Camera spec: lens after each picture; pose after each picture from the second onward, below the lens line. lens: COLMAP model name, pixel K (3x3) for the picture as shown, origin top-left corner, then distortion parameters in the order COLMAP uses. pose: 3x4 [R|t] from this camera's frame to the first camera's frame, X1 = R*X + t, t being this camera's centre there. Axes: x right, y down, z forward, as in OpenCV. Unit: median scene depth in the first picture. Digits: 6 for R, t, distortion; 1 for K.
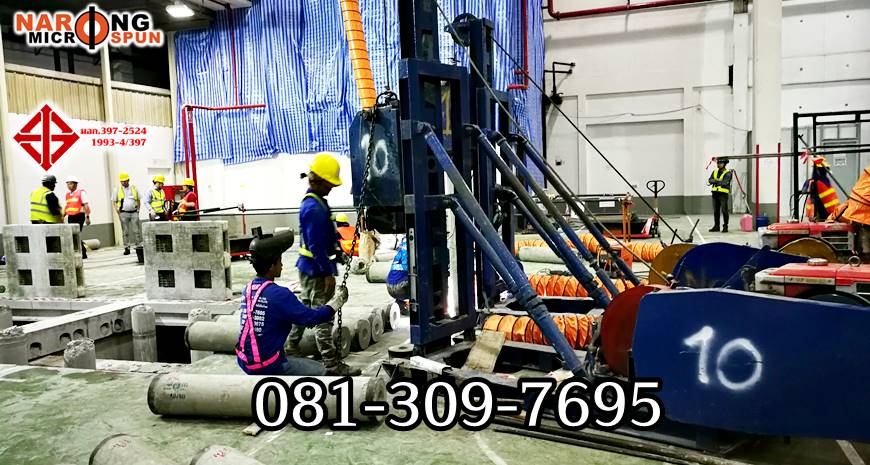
lens RADIAL K [[695.5, 0, 438.1], [0, 695.5, 235.6], [0, 0, 1]] dist [0.041161, -0.047810]
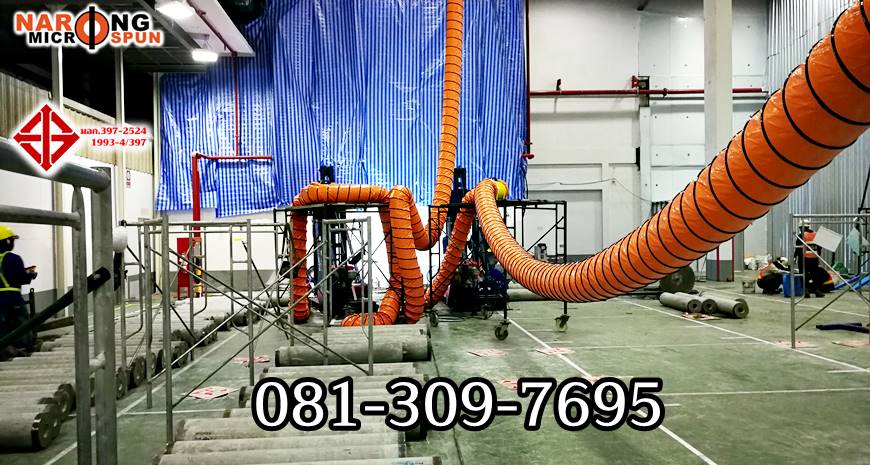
lens RADIAL K [[695.5, 0, 419.2], [0, 695.5, 229.5], [0, 0, 1]] dist [0.041161, -0.047810]
pose [[0.933045, 0.023484, 0.358994, -0.403677], [0.012356, 0.995187, -0.097217, 0.010401], [-0.359549, 0.095143, 0.928263, 0.033923]]
